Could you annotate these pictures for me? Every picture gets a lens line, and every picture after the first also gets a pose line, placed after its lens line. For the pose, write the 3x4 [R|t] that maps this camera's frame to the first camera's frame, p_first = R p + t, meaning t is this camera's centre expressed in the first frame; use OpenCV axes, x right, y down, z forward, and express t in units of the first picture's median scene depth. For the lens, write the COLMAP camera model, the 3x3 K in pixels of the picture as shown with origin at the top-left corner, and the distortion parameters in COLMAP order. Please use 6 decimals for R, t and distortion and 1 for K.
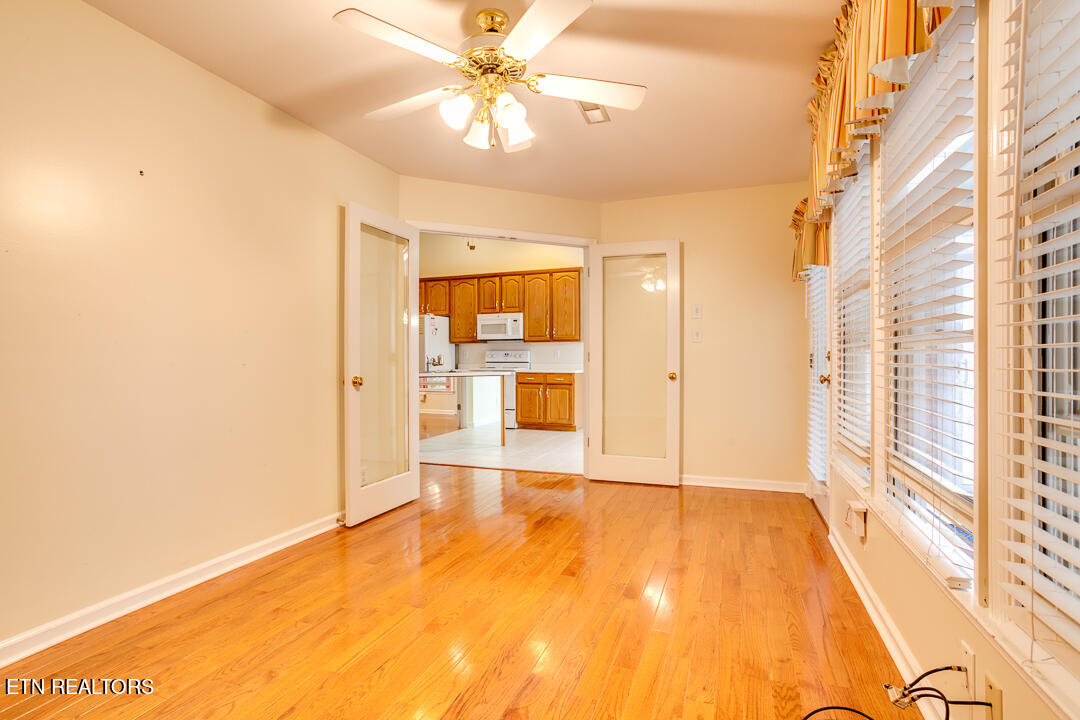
lens RADIAL K [[526.1, 0, 539.0], [0, 526.1, 360.8], [0, 0, 1]] dist [-0.044515, 0.023561]
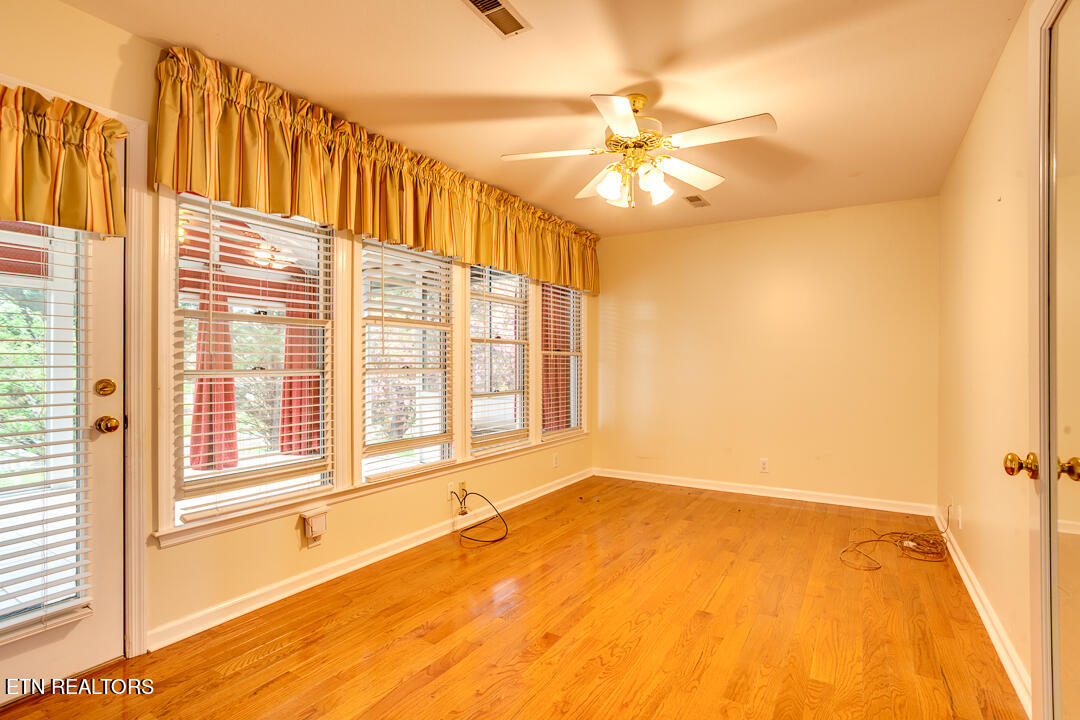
lens RADIAL K [[526.1, 0, 539.3], [0, 526.1, 367.2], [0, 0, 1]] dist [-0.044515, 0.023561]
pose [[-0.981955, -0.000024, 0.189116, -0.086261], [0.000082, 1.000000, 0.000549, -0.039983], [-0.189116, 0.000555, -0.981955, 1.862652]]
